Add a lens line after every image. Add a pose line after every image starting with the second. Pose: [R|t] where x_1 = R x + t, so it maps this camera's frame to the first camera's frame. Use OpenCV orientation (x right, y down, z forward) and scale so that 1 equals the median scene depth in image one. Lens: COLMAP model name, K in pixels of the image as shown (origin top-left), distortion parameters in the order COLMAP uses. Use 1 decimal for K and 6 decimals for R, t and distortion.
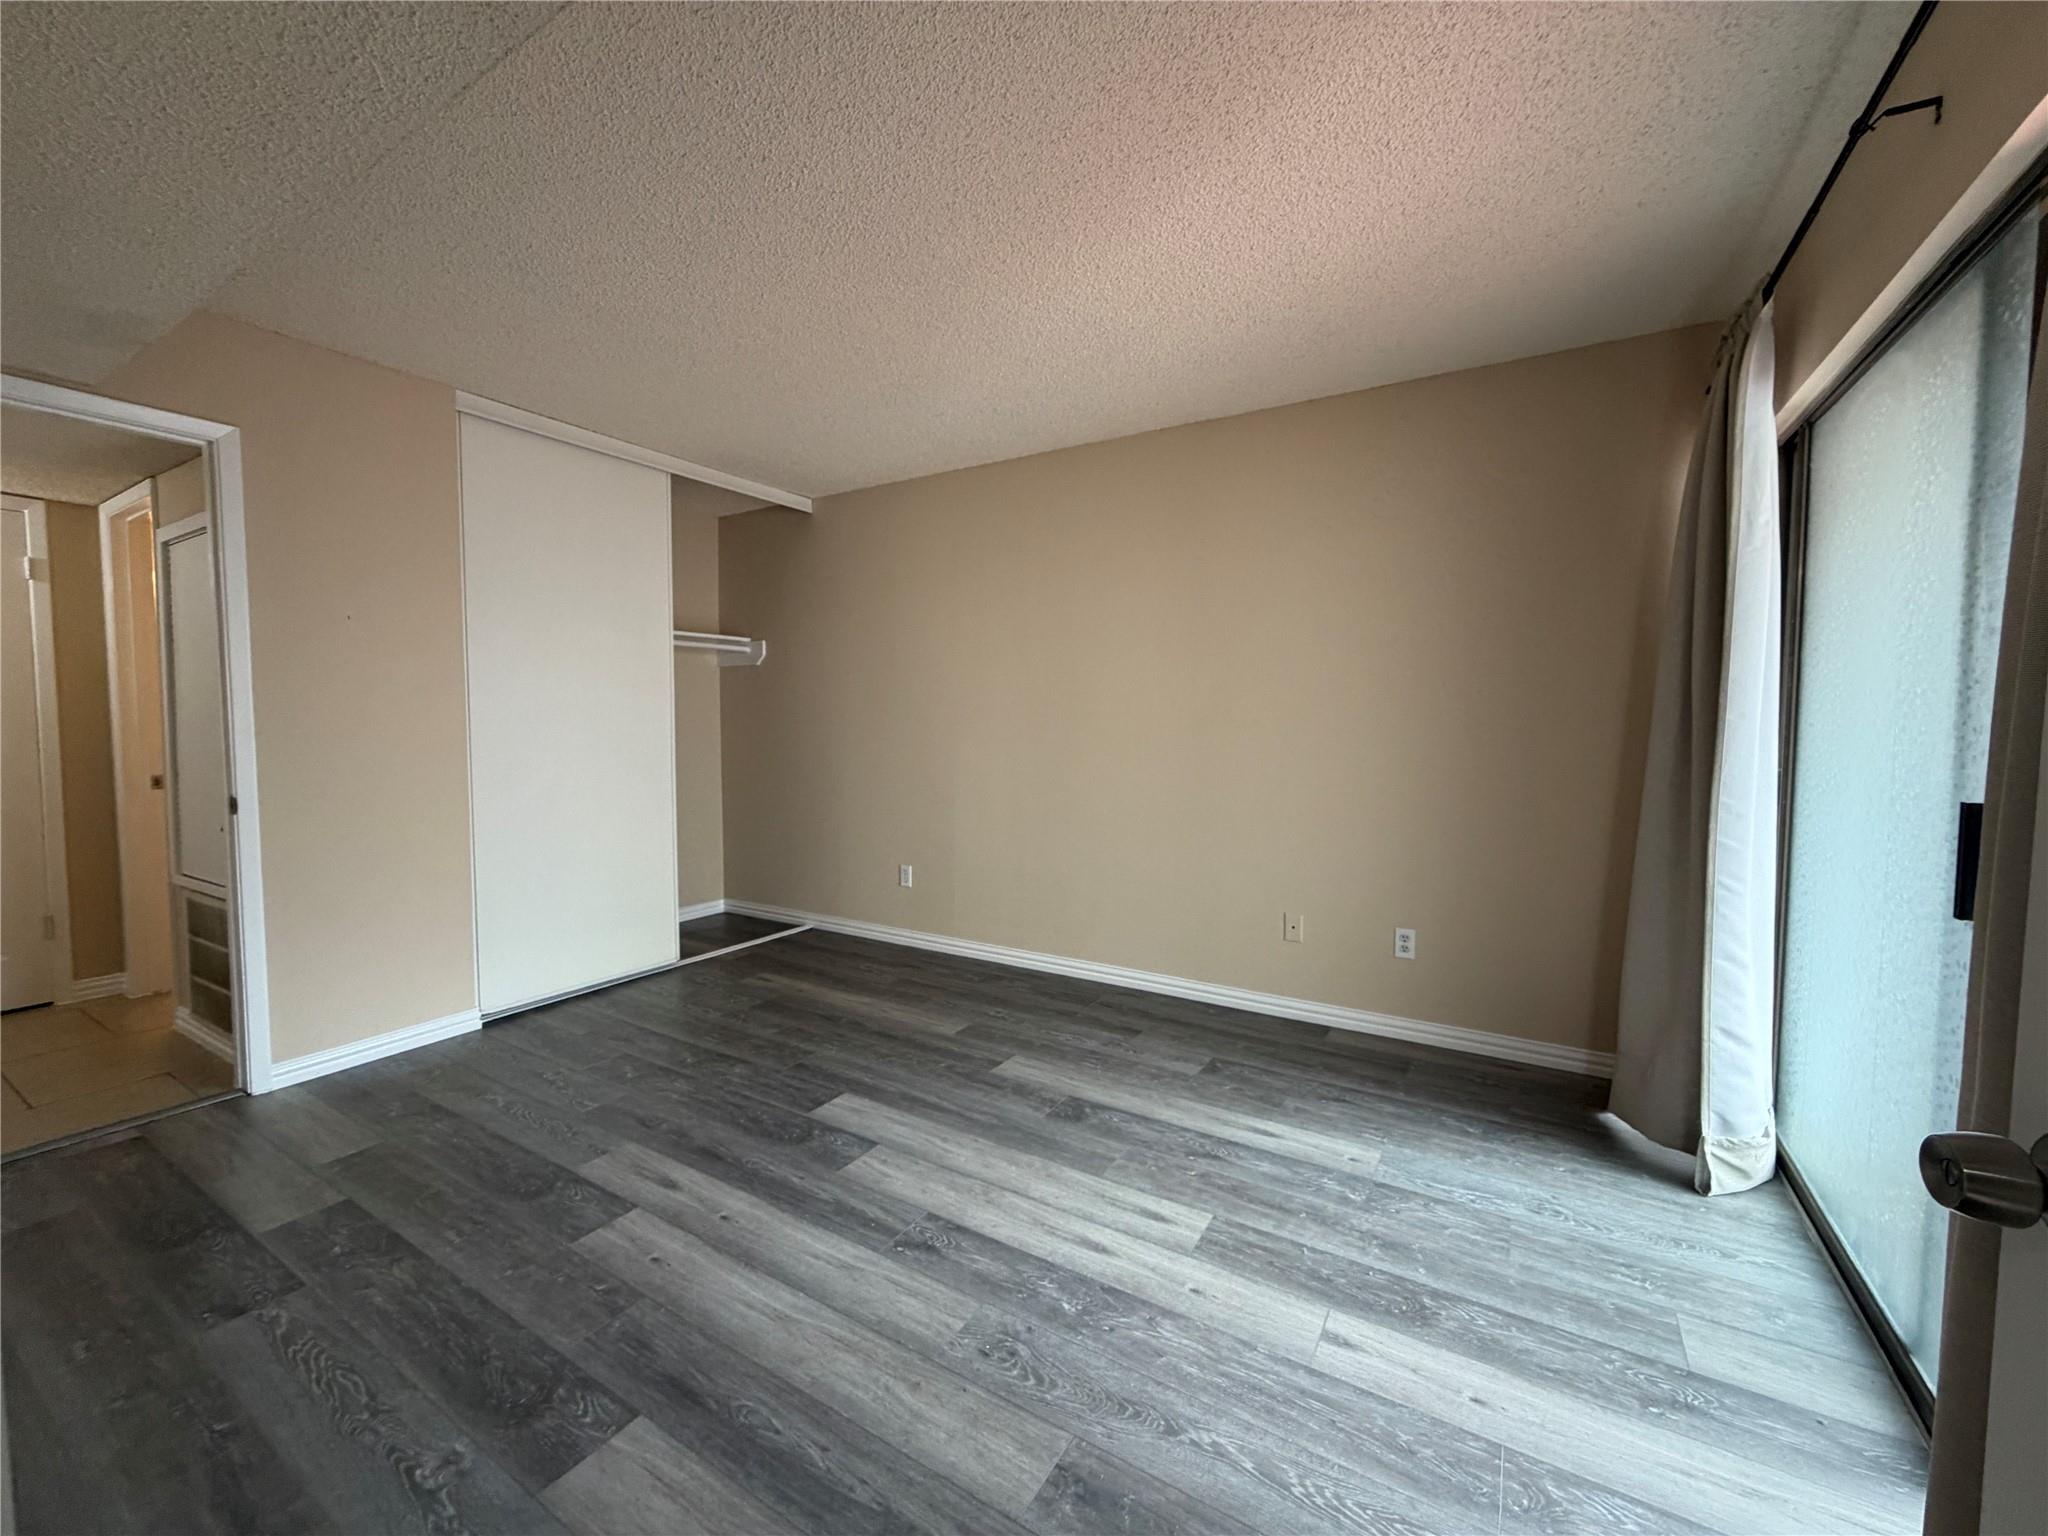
lens RADIAL K [[821.7, 0, 1020.5], [0, 821.7, 768.1], [0, 0, 1]] dist [0.000525, -0.001035]
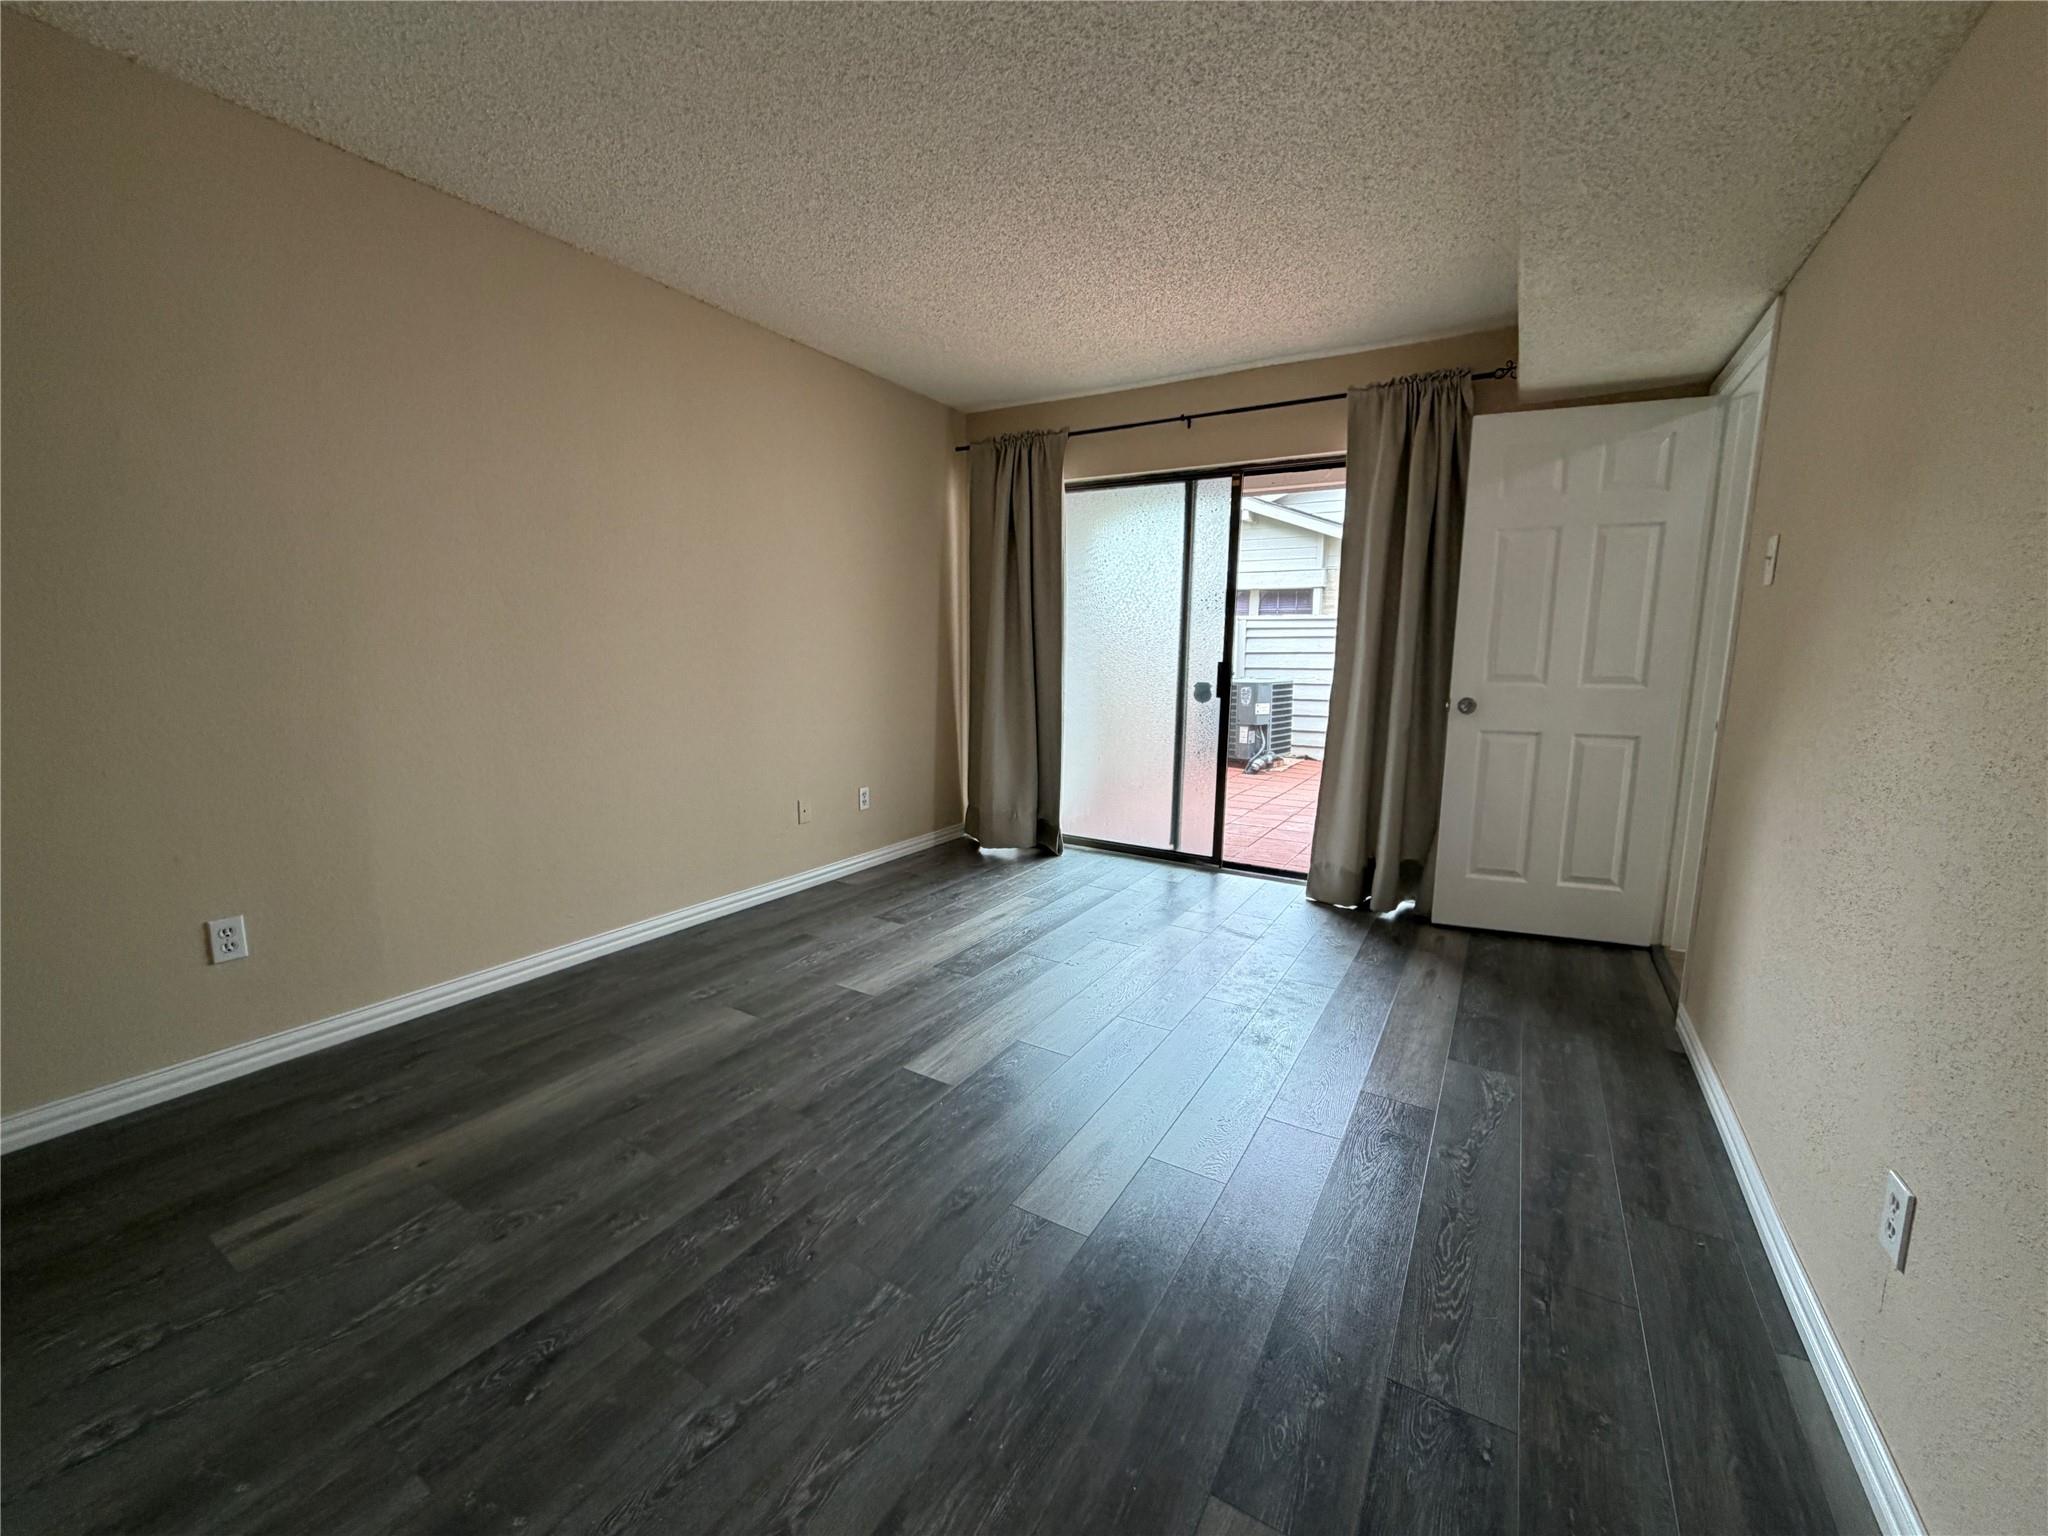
lens RADIAL K [[821.7, 0, 1023.5], [0, 821.7, 766.7], [0, 0, 1]] dist [0.000525, -0.001035]
pose [[-0.013743, -0.150572, 0.988503, -0.908298], [0.045095, 0.987498, 0.151046, -0.032192], [-0.998888, 0.046652, -0.006781, 0.781184]]
